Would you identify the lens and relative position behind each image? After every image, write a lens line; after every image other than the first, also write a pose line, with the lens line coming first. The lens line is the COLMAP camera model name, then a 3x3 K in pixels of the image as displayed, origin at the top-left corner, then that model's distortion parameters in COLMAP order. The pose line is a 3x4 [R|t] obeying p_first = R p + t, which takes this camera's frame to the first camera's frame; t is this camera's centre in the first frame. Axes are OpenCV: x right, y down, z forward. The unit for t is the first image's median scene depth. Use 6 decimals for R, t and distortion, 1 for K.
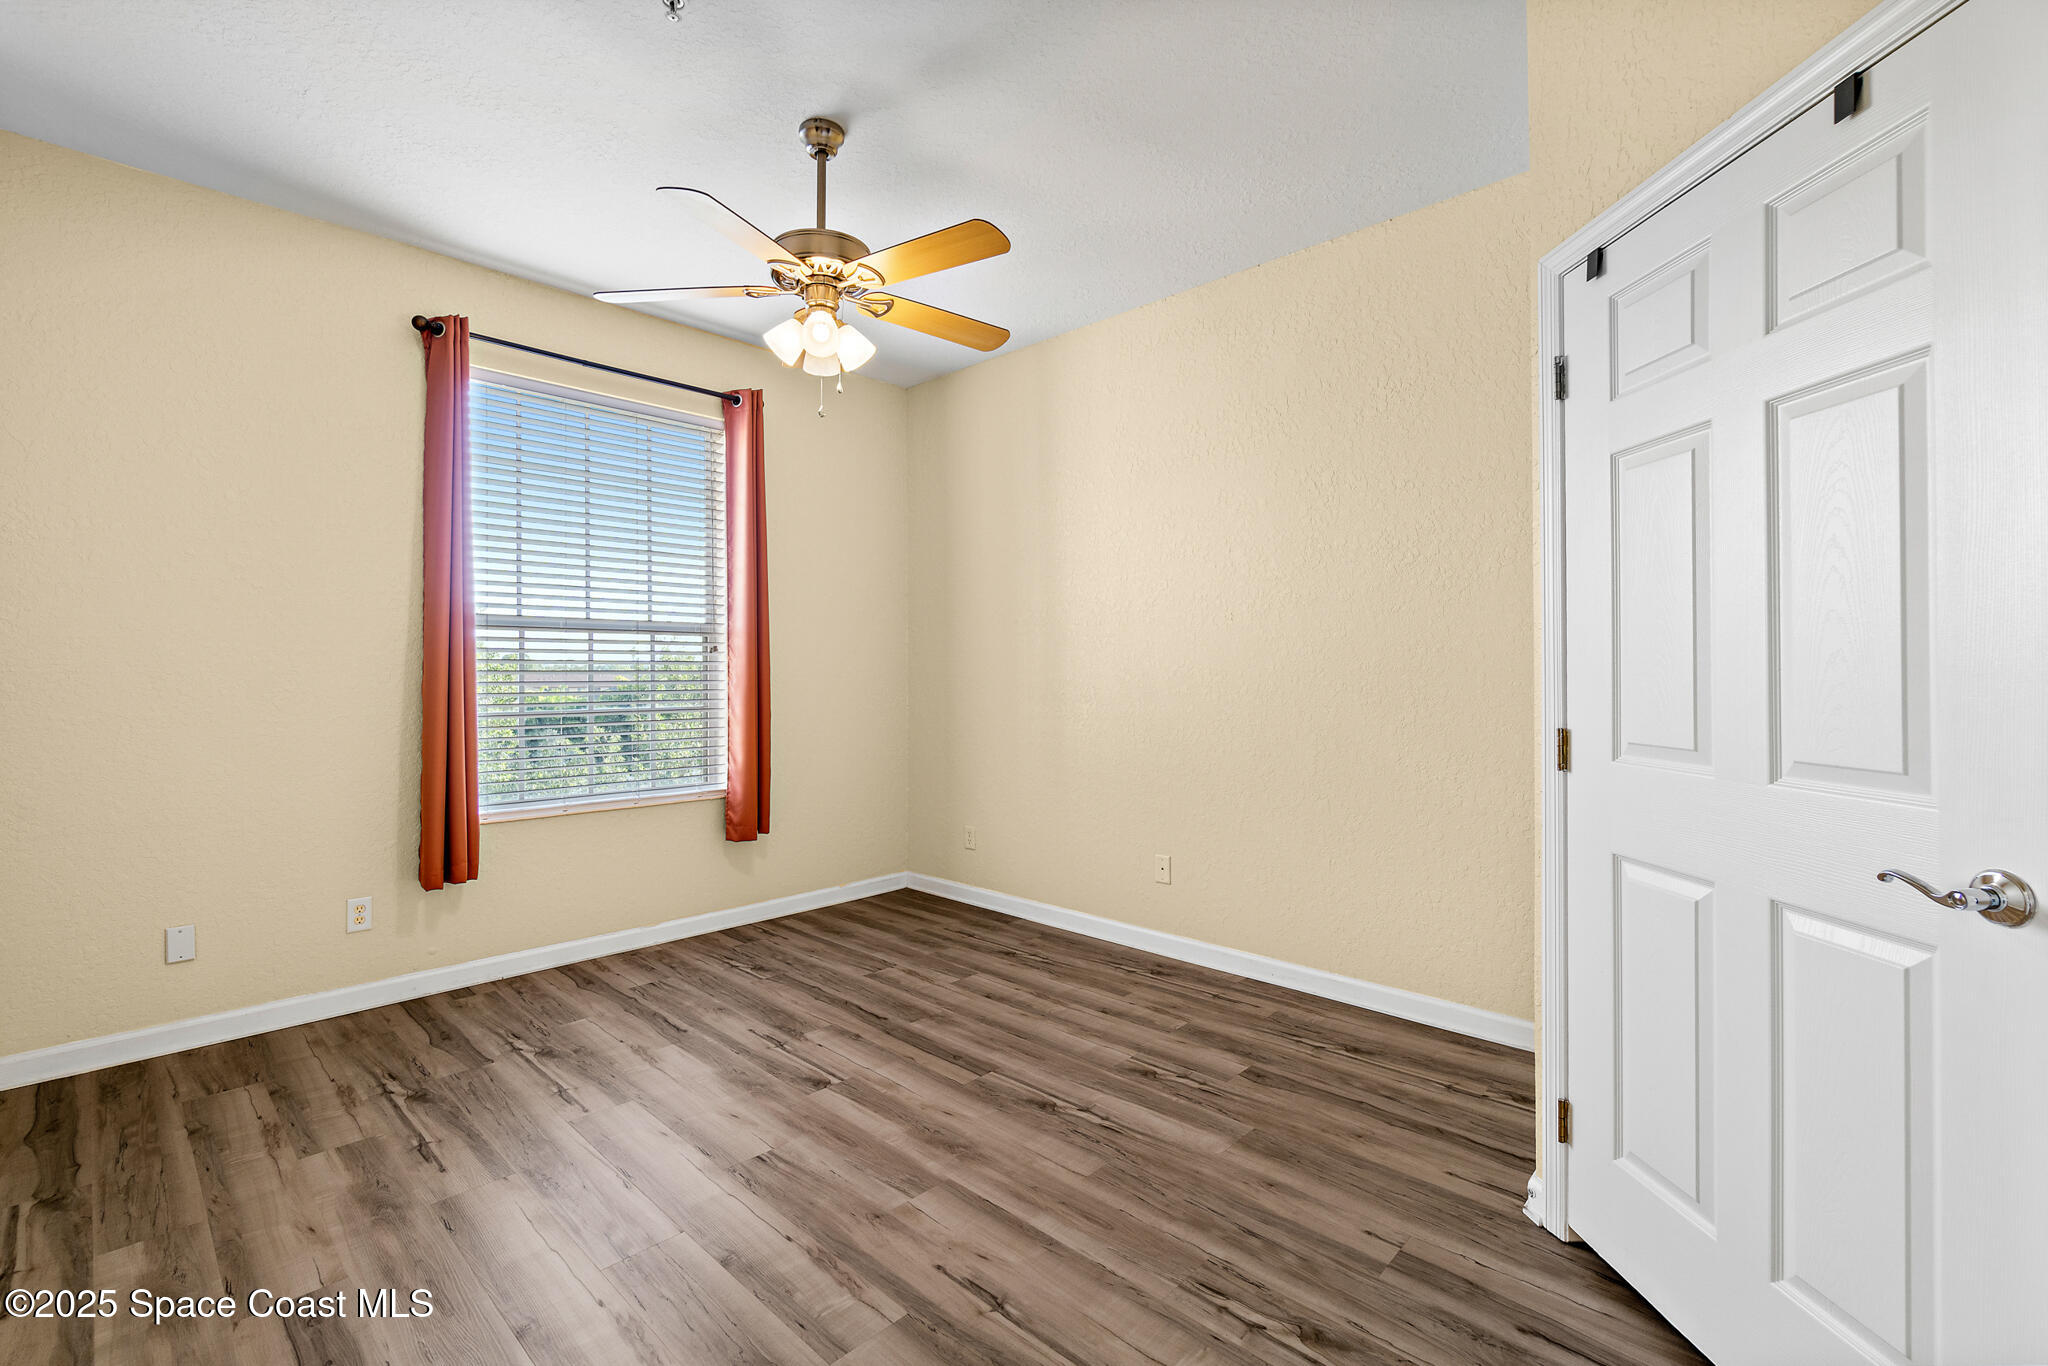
lens RADIAL K [[879.7, 0, 1006.3], [0, 879.7, 670.7], [0, 0, 1]] dist [-0.002910, 0.000035]
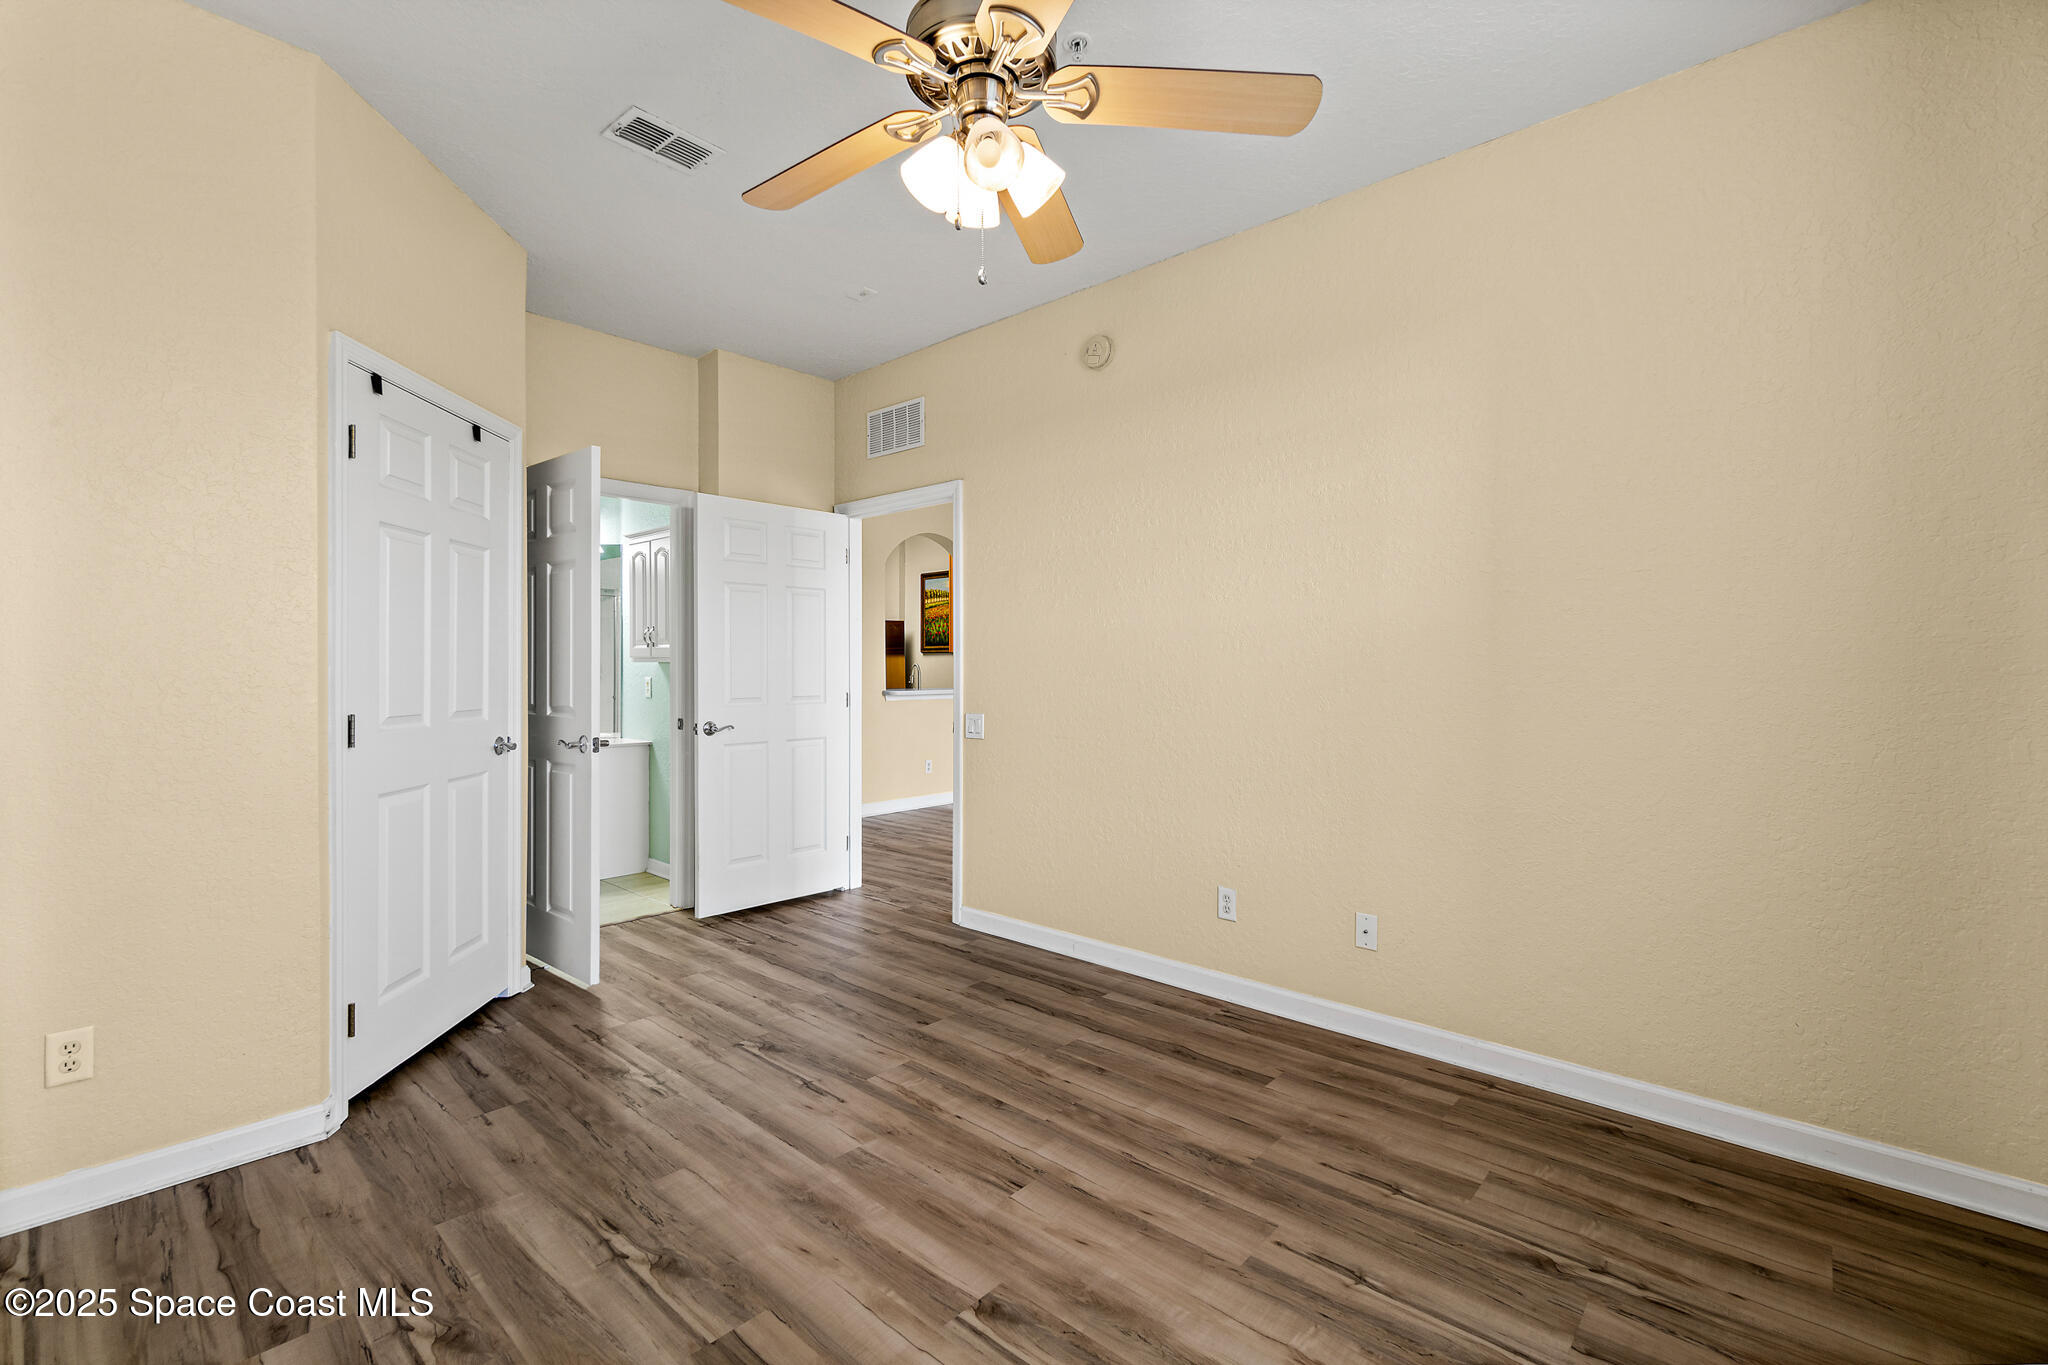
lens RADIAL K [[887.6, 0, 1006.3], [0, 887.6, 669.3], [0, 0, 1]] dist [-0.003069, 0.000301]
pose [[-0.999793, -0.000899, -0.020306, -0.248052], [-0.000894, 1.000000, -0.000252, 0.001378], [0.020306, -0.000233, -0.999794, 1.950391]]
